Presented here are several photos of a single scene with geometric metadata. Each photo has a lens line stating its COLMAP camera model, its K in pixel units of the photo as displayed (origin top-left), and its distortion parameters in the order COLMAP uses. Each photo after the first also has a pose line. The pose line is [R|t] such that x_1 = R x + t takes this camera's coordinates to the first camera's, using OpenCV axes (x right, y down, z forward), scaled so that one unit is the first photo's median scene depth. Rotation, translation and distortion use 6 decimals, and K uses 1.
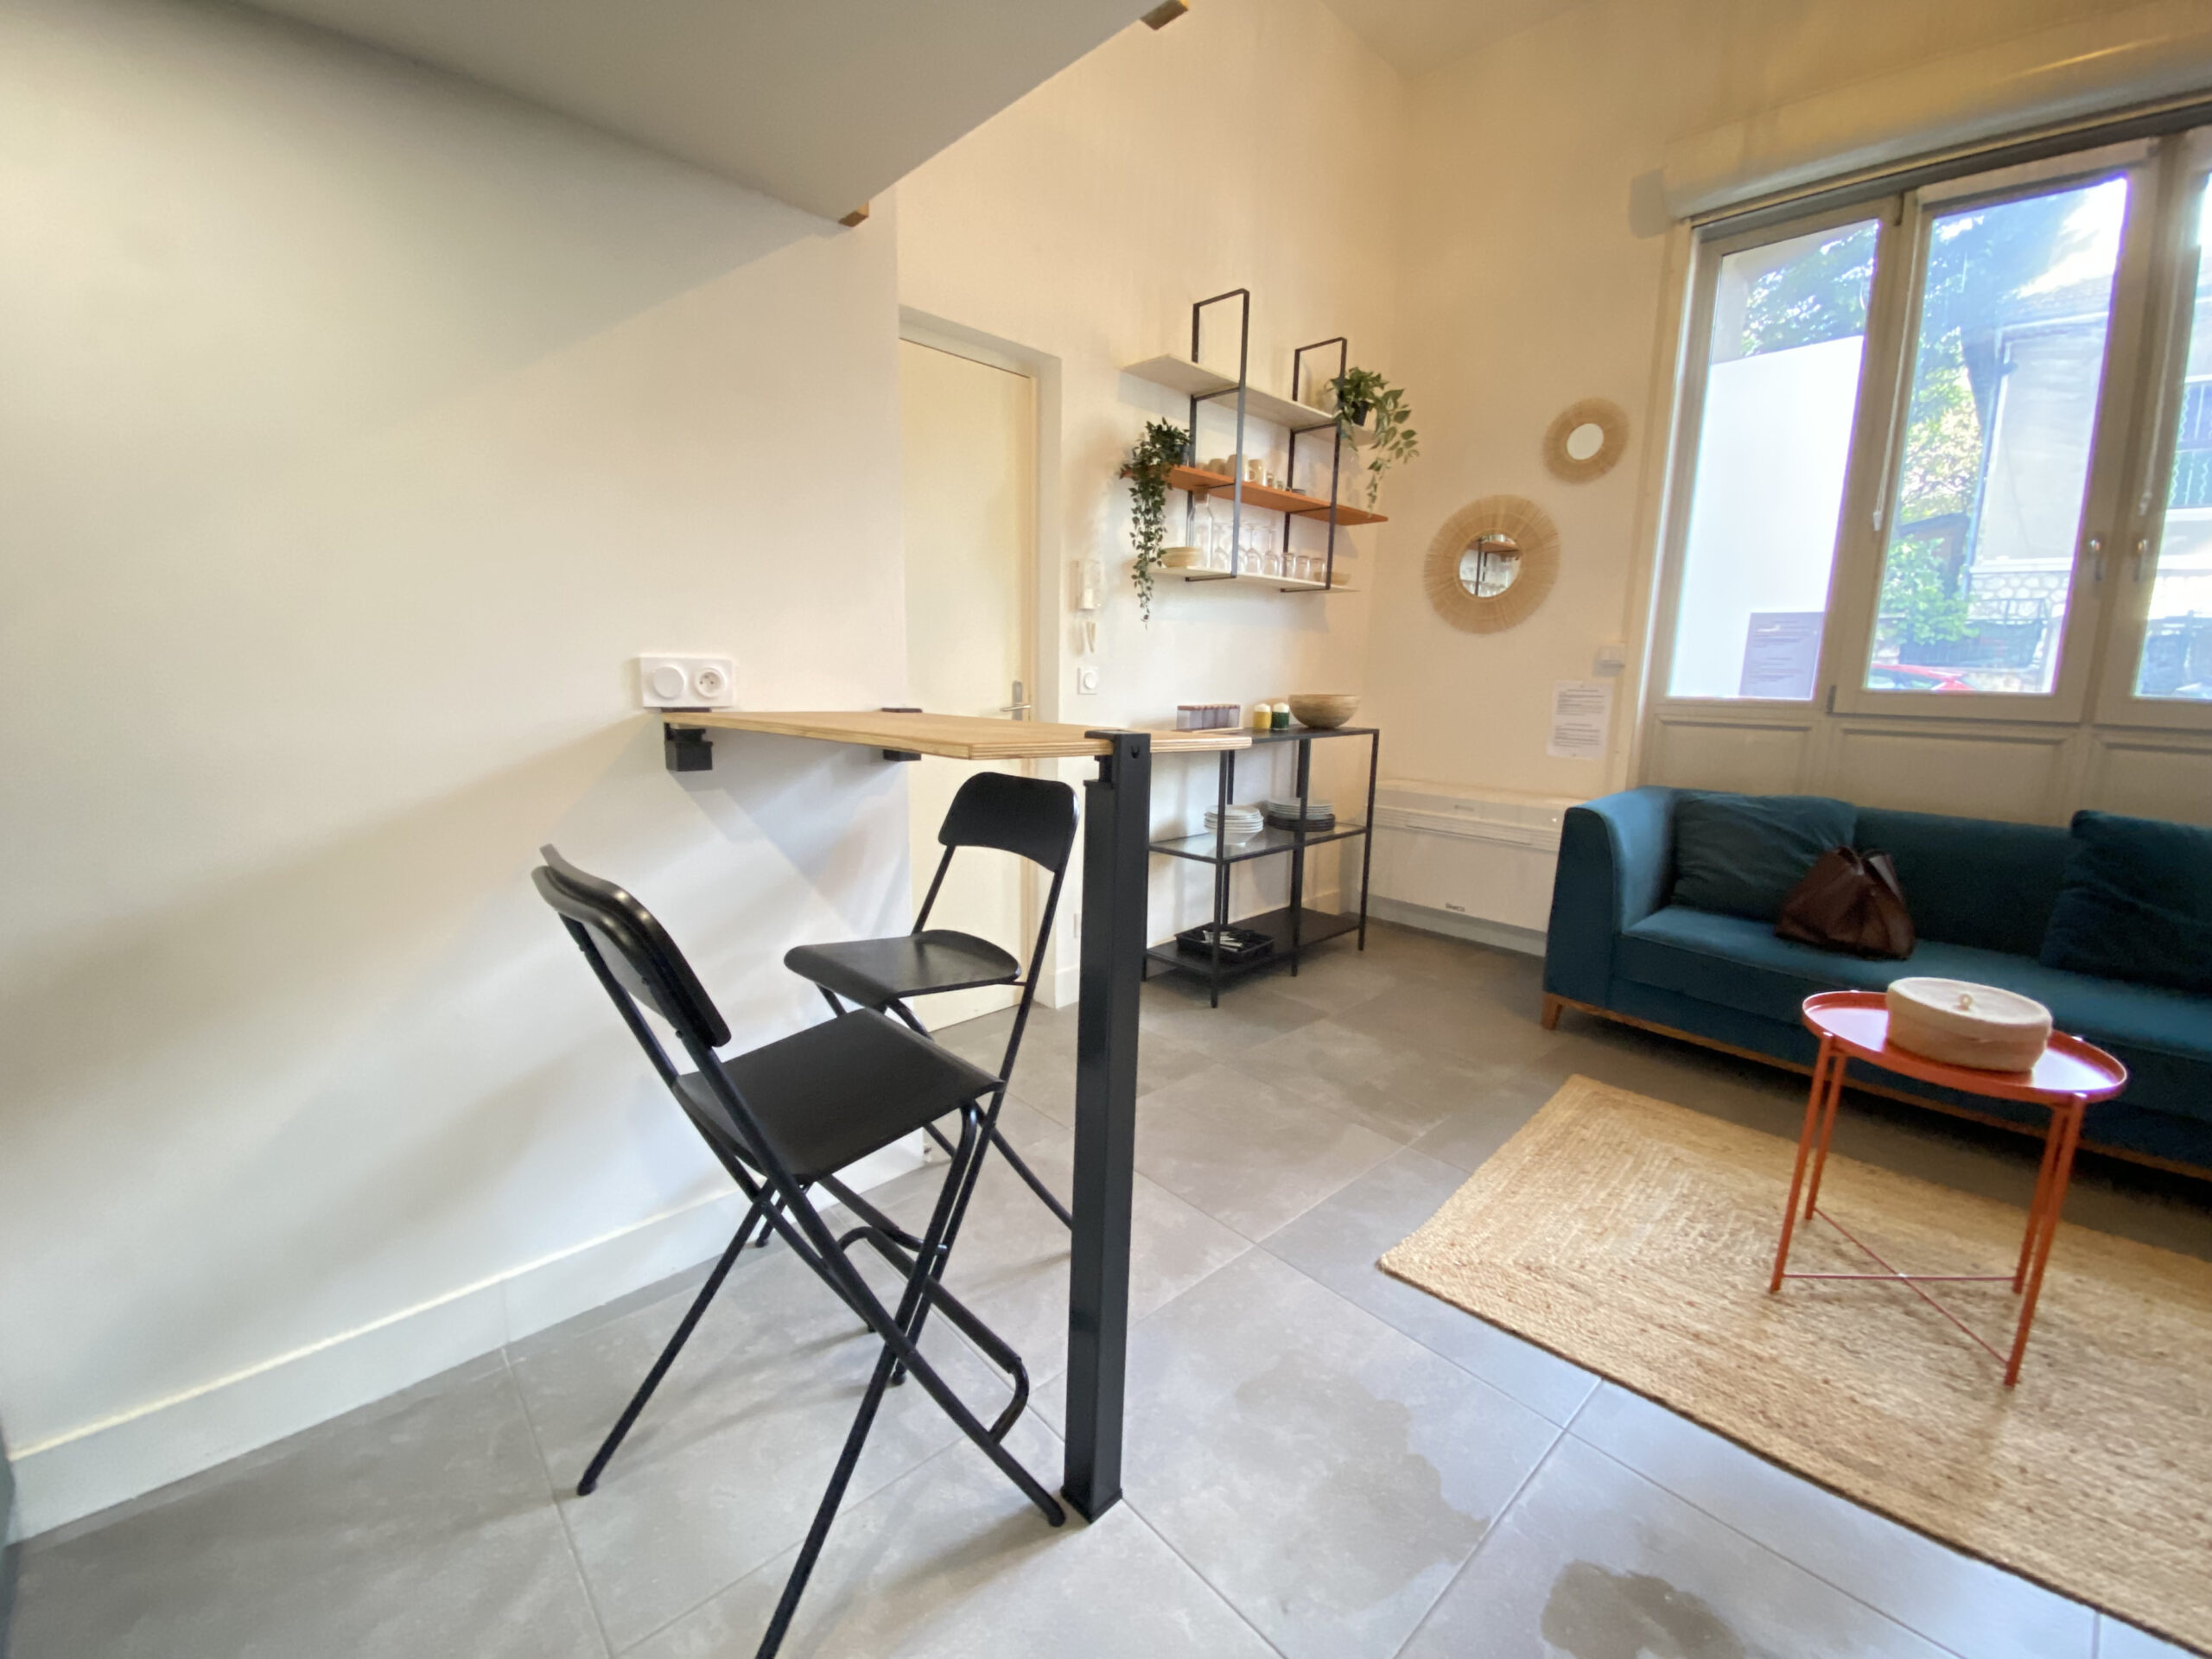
lens RADIAL K [[897.4, 0, 1096.3], [0, 897.4, 825.9], [0, 0, 1]] dist [0.017871, -0.014358]
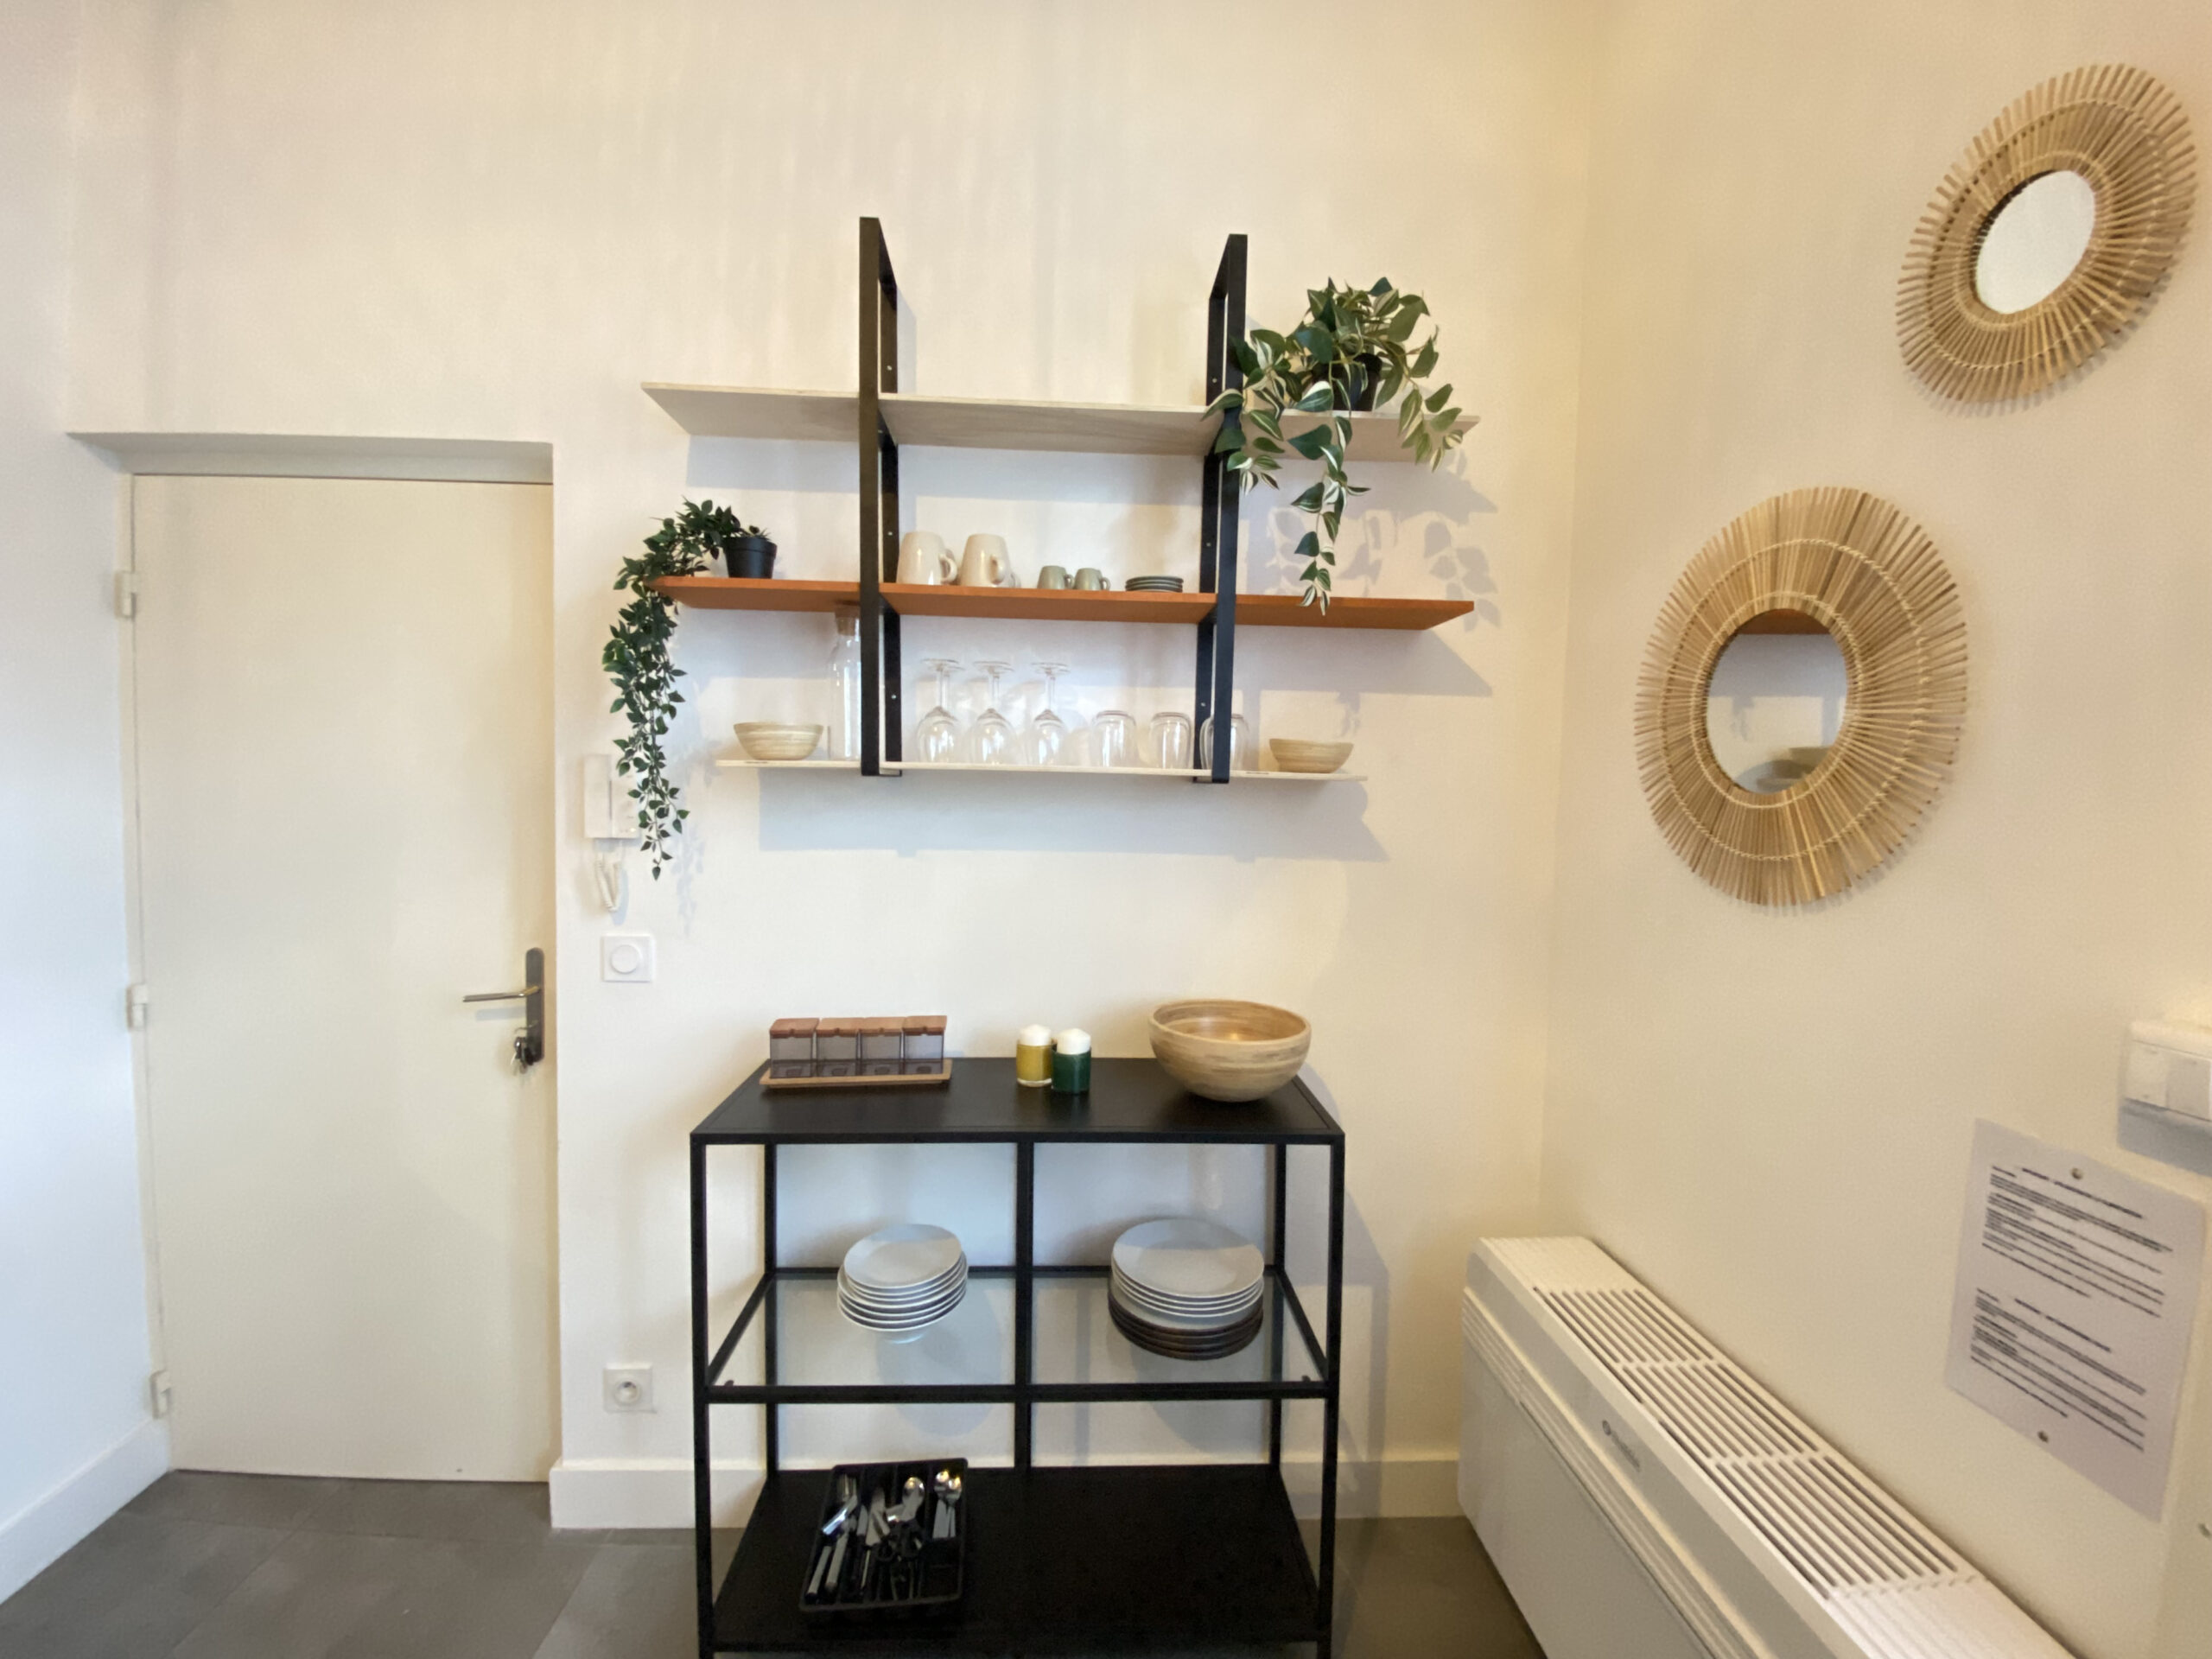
lens RADIAL K [[892.9, 0, 1097.7], [0, 892.9, 831.1], [0, 0, 1]] dist [0.006435, -0.013947]
pose [[0.750321, 0.035584, -0.660116, 0.557512], [-0.128843, 0.987273, -0.093229, -0.214770], [0.648397, 0.155003, 0.745356, 0.717555]]
